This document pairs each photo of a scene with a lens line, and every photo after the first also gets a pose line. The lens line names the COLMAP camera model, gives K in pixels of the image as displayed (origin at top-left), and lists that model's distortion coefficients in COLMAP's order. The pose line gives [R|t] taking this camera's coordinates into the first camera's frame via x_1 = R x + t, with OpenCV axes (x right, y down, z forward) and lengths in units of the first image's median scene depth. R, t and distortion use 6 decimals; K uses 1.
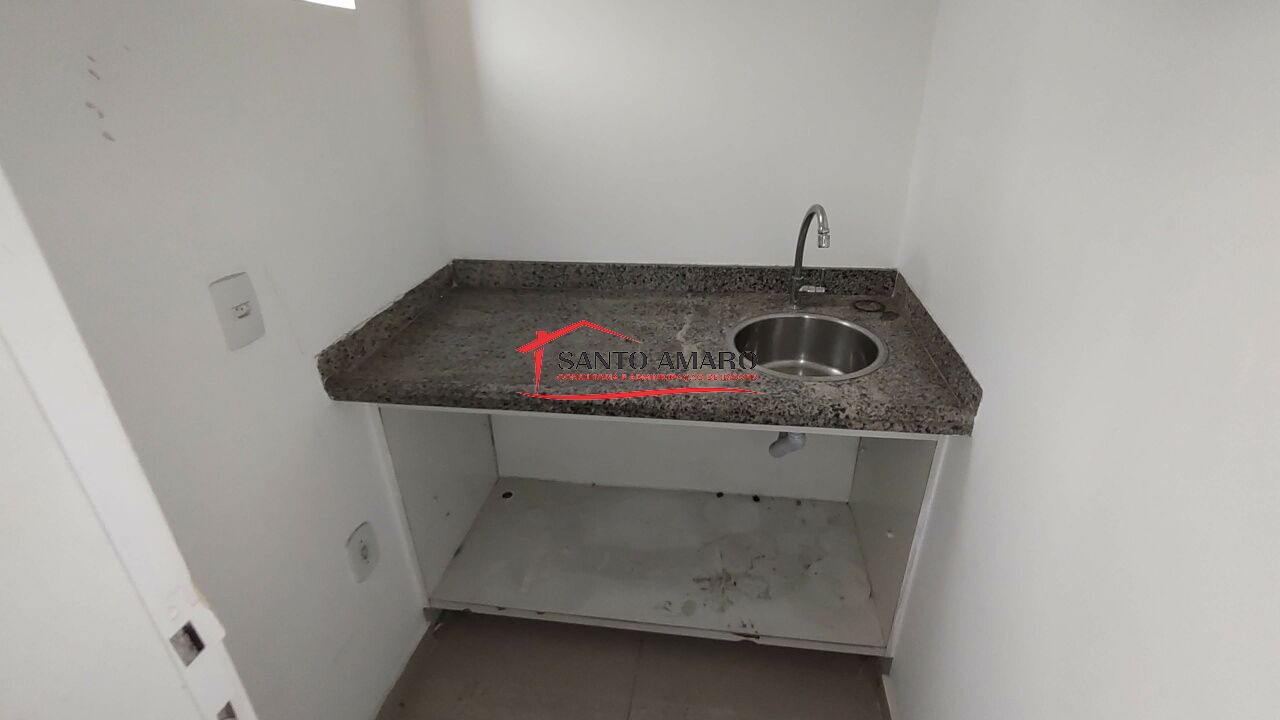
lens RADIAL K [[581.9, 0, 642.7], [0, 581.9, 358.7], [0, 0, 1]] dist [-0.002433, 0.000001]
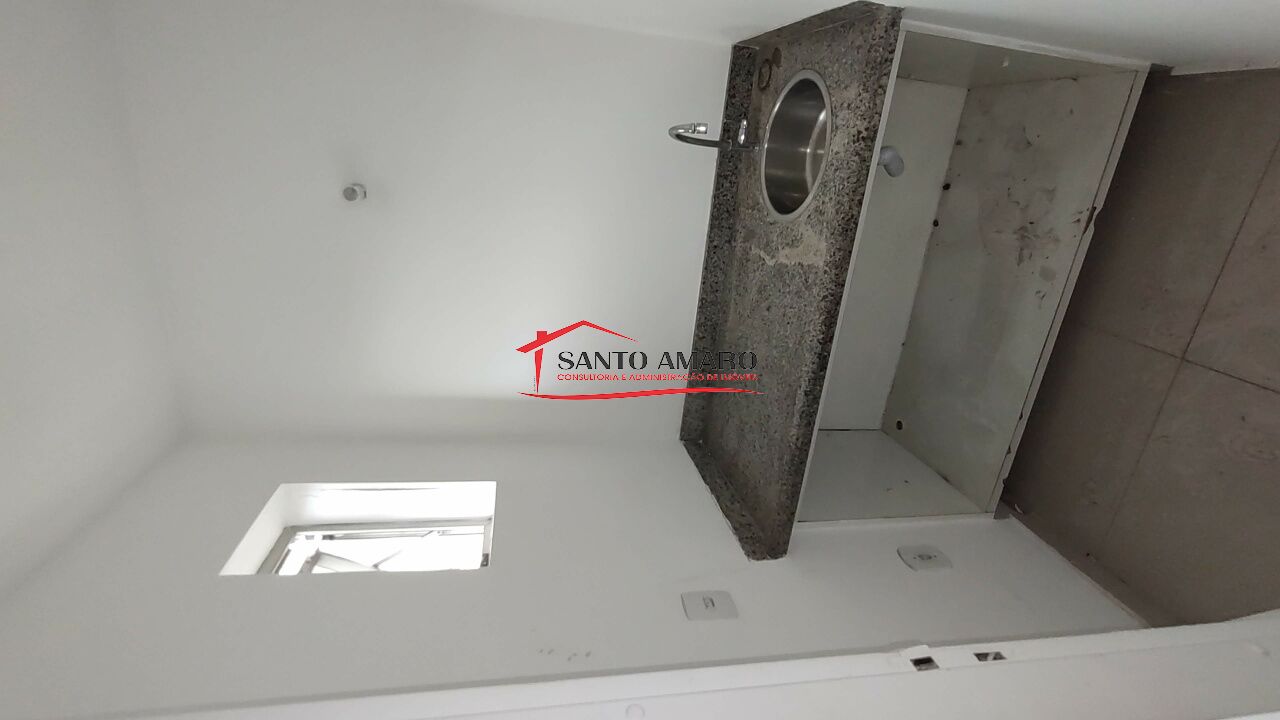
lens RADIAL K [[581.9, 0, 642.7], [0, 581.9, 358.7], [0, 0, 1]] dist [-0.002433, 0.000001]
pose [[0.087496, -0.976017, -0.199337, 0.079805], [0.967671, 0.130791, -0.215652, -0.010007], [0.236552, -0.174024, 0.955907, -0.152794]]
